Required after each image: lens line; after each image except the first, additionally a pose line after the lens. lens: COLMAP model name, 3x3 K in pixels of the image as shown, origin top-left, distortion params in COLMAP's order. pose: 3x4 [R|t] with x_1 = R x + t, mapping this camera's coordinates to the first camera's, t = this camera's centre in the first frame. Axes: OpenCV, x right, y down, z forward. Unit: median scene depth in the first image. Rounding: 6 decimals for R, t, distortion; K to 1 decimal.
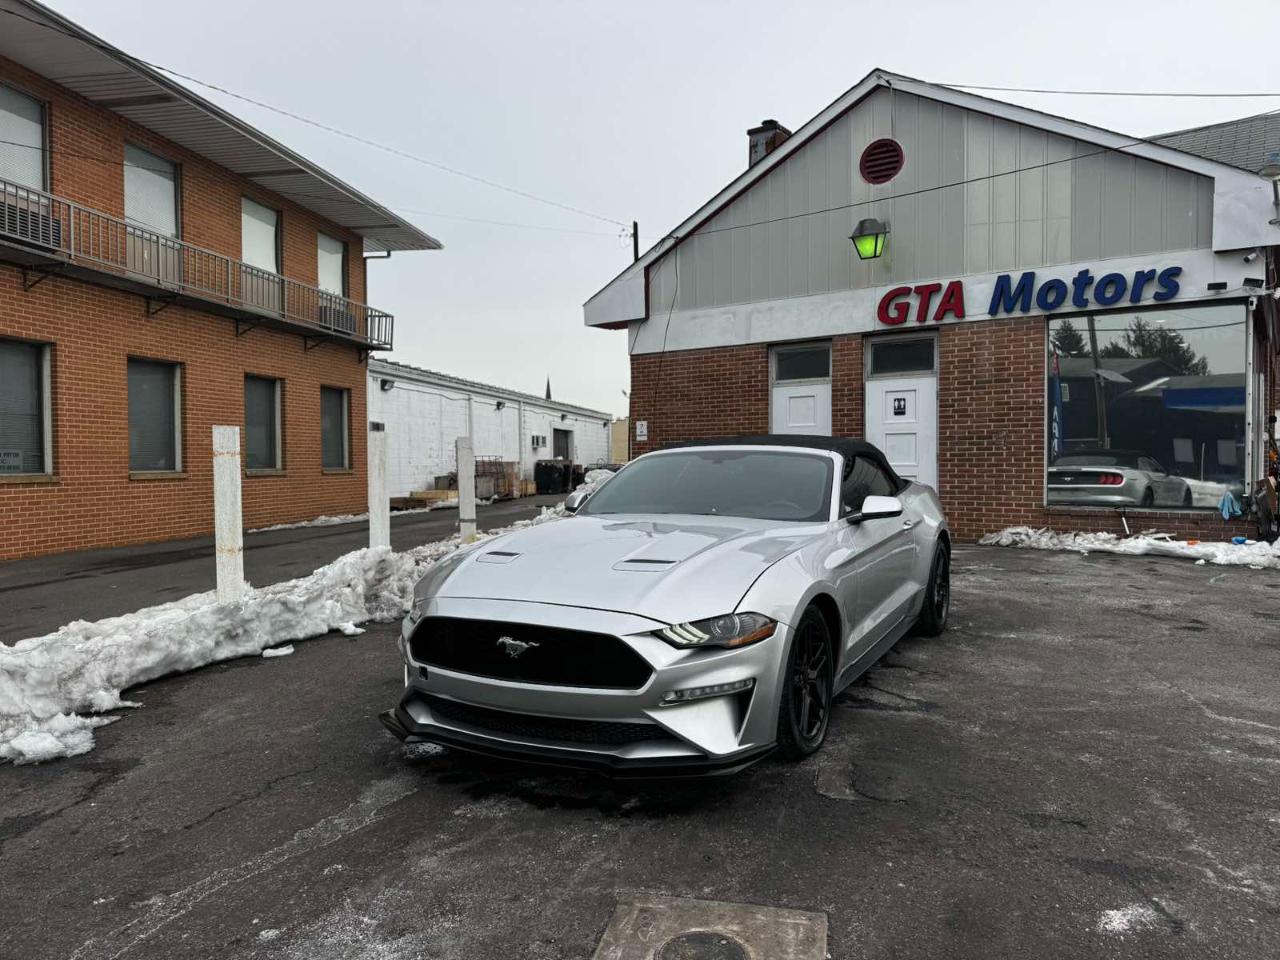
lens RADIAL K [[898.1, 0, 634.0], [0, 898.1, 485.7], [0, 0, 1]] dist [0.044167, -0.056512]
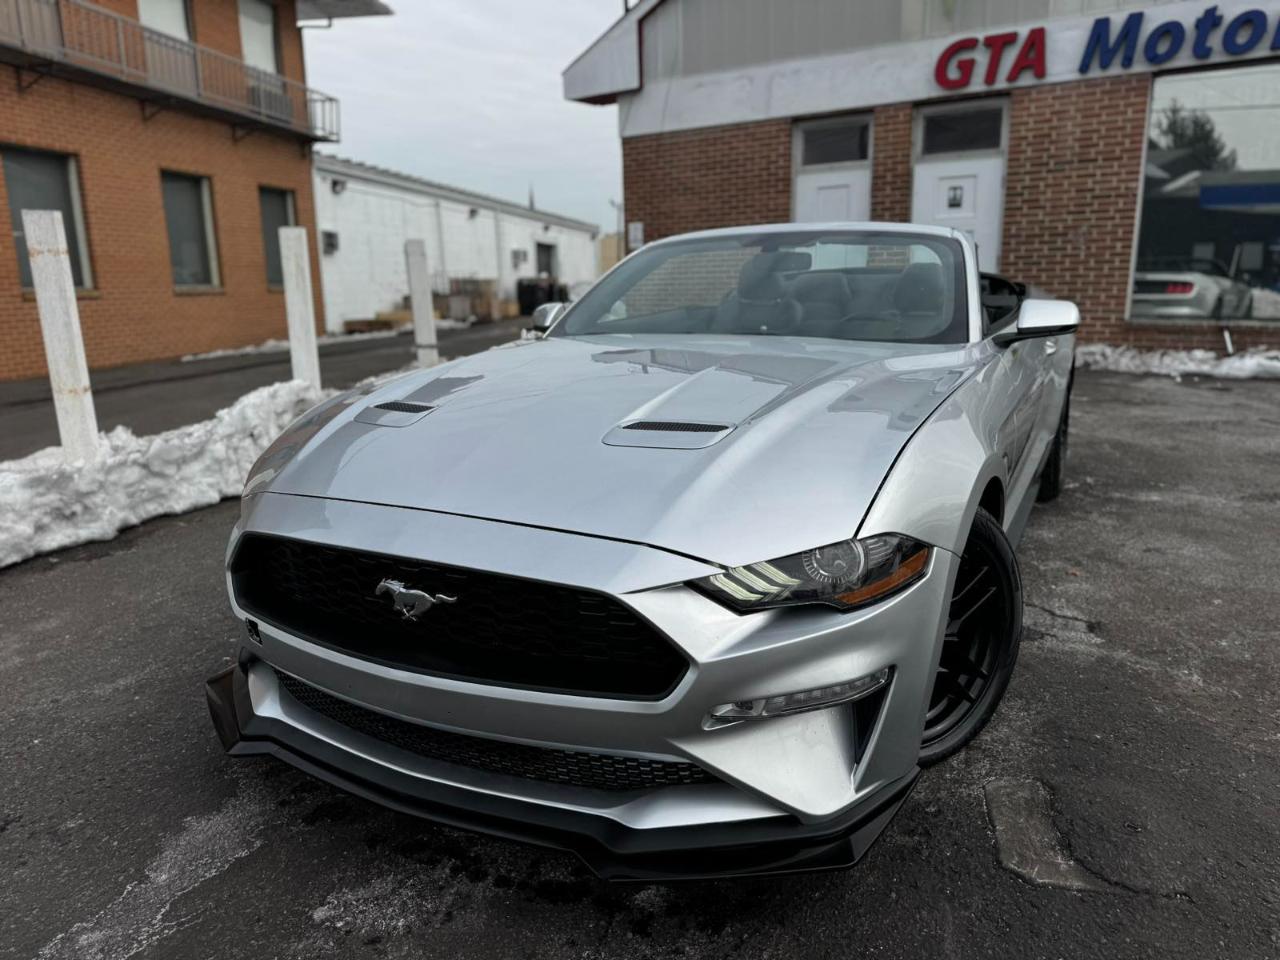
lens RADIAL K [[898.1, 0, 635.6], [0, 898.1, 487.2], [0, 0, 1]] dist [0.044167, -0.056512]
pose [[0.999867, -0.011976, 0.011115, -0.004634], [0.009548, 0.980299, 0.197289, 0.005238], [-0.013259, -0.197156, 0.980282, 0.162854]]
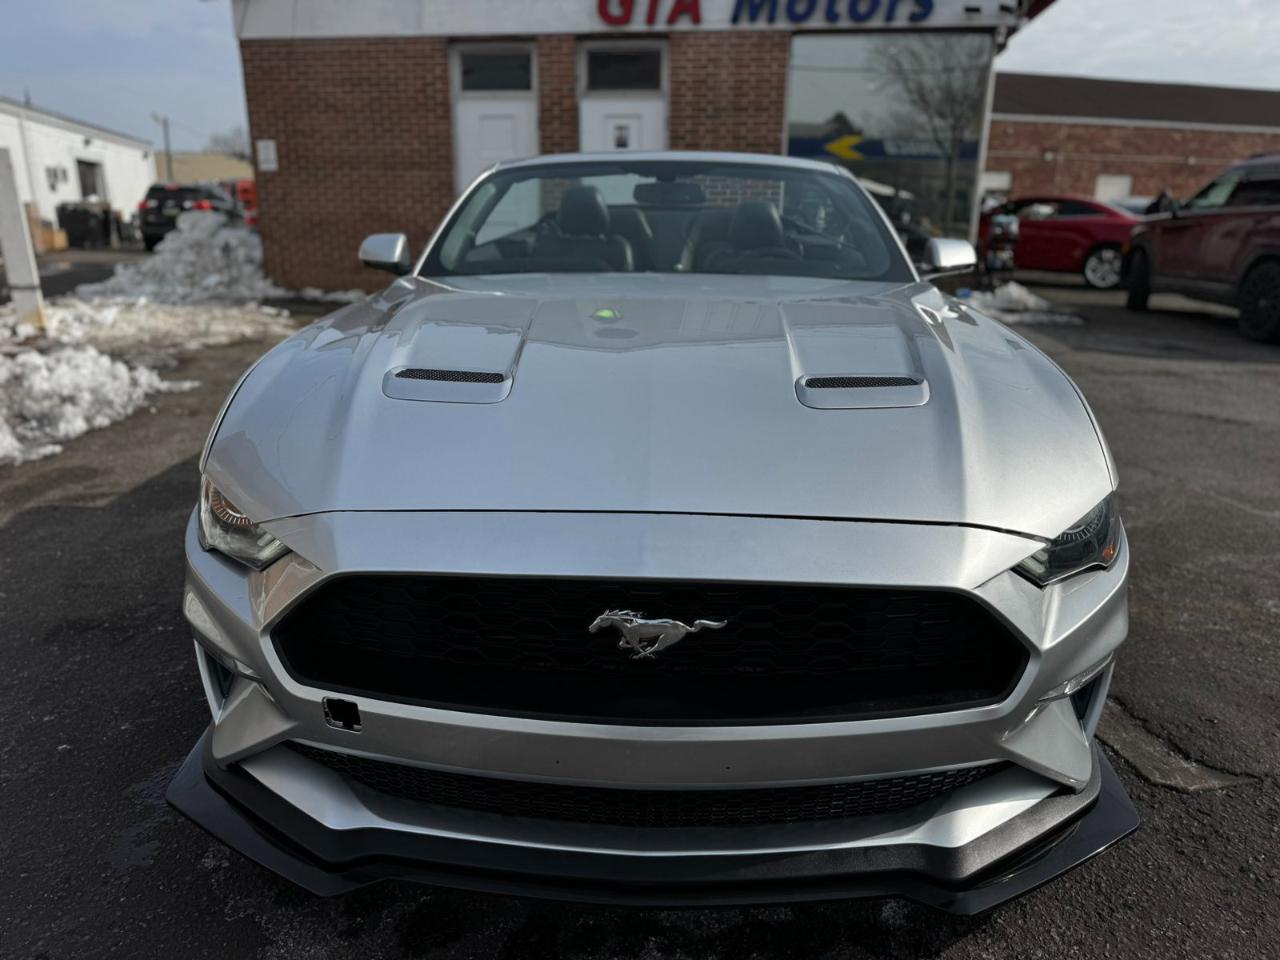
lens RADIAL K [[898.1, 0, 645.2], [0, 898.1, 495.1], [0, 0, 1]] dist [0.044167, -0.056512]
pose [[0.890314, -0.118463, 0.439667, -0.093256], [-0.004652, 0.963149, 0.268929, 0.005857], [-0.455323, -0.241477, 0.856954, 0.217380]]
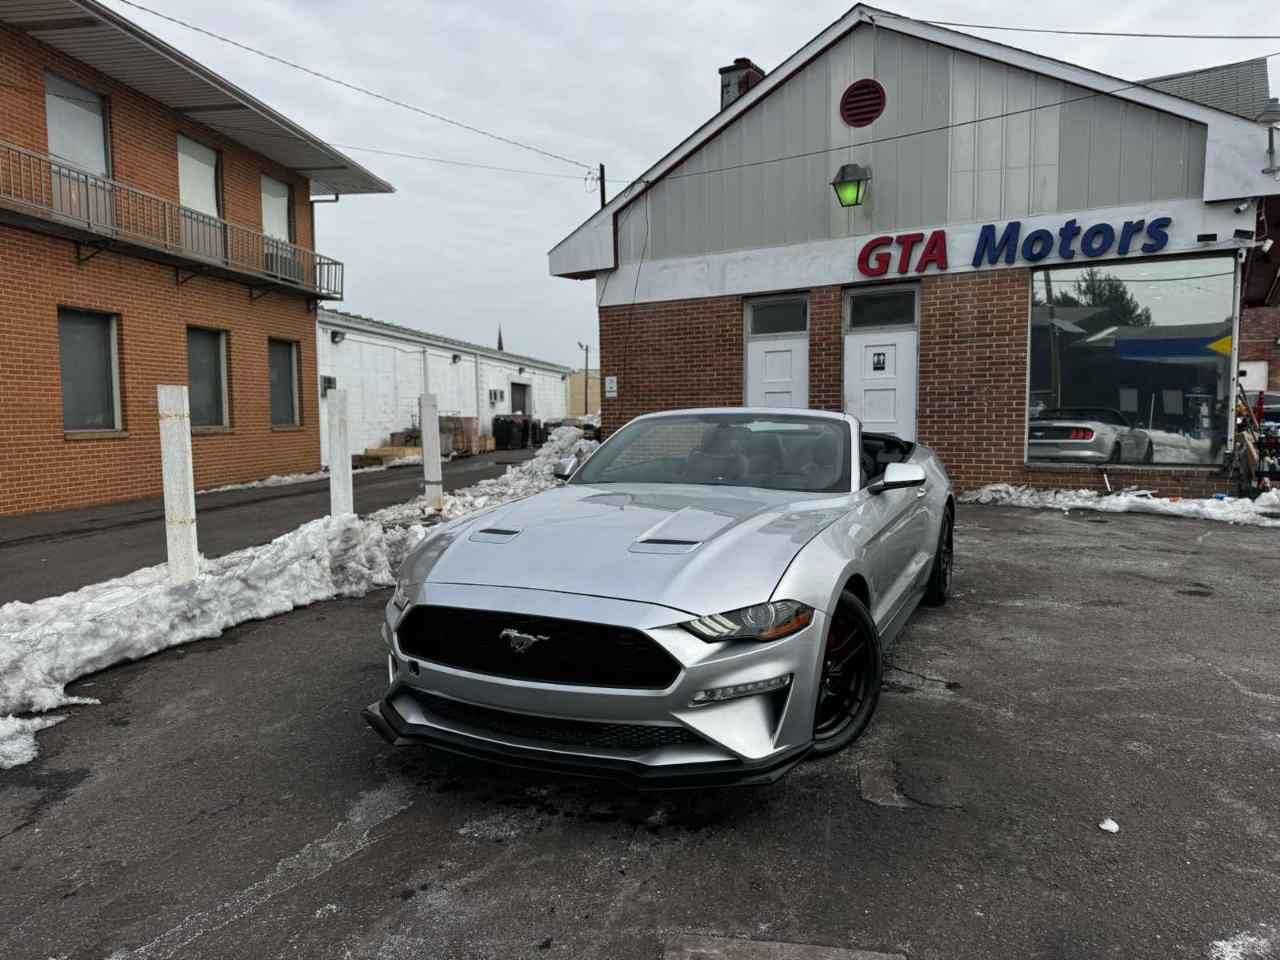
lens RADIAL K [[898.1, 0, 635.2], [0, 898.1, 487.1], [0, 0, 1]] dist [0.044167, -0.056512]
pose [[0.998582, -0.007607, 0.052685, -0.021589], [0.004732, 0.998504, 0.054479, -0.006917], [-0.053020, -0.054152, 0.997124, 0.038700]]
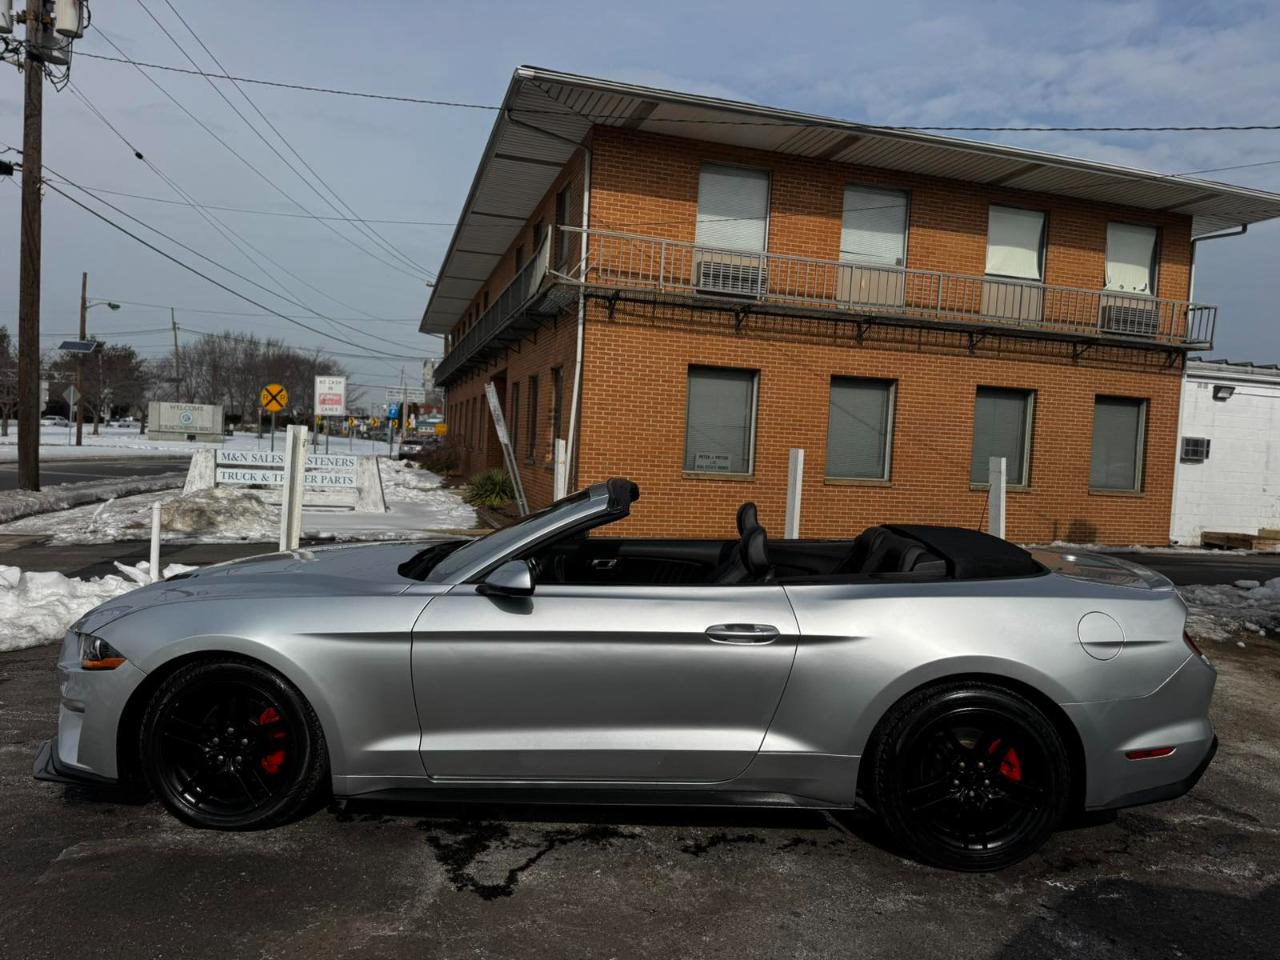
lens RADIAL K [[898.1, 0, 642.8], [0, 898.1, 471.4], [0, 0, 1]] dist [0.044167, -0.056512]
pose [[0.454905, 0.055310, -0.888821, 0.396508], [-0.078186, 0.996696, 0.022006, -0.034848], [0.887101, 0.059483, 0.457727, 0.327634]]
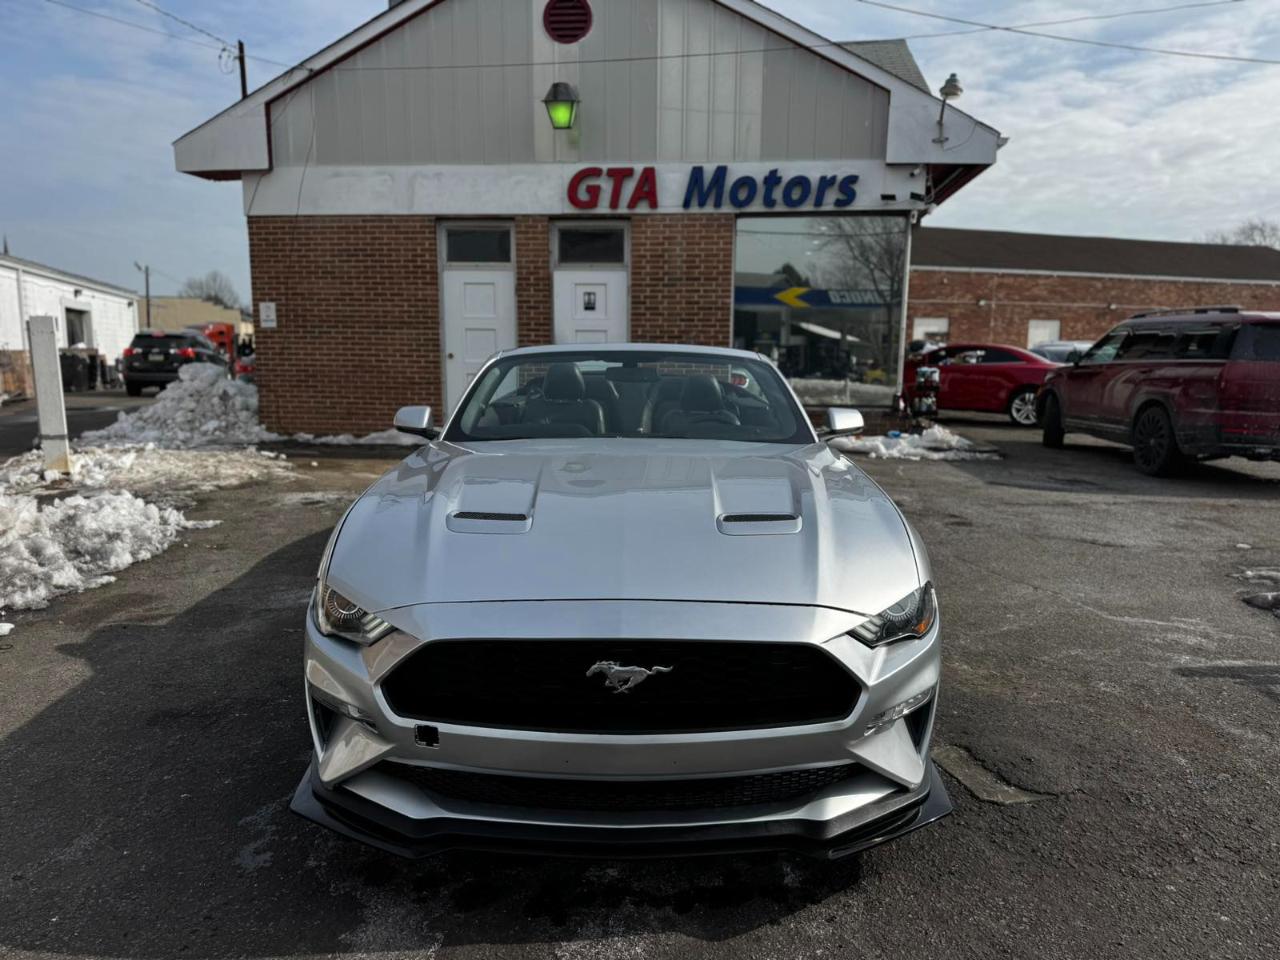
lens RADIAL K [[898.1, 0, 643.4], [0, 898.1, 499.8], [0, 0, 1]] dist [0.044167, -0.056512]
pose [[0.872308, -0.063950, 0.484757, -0.129379], [-0.000843, 0.991212, 0.132281, -0.007136], [-0.488956, -0.115799, 0.864588, 0.151707]]
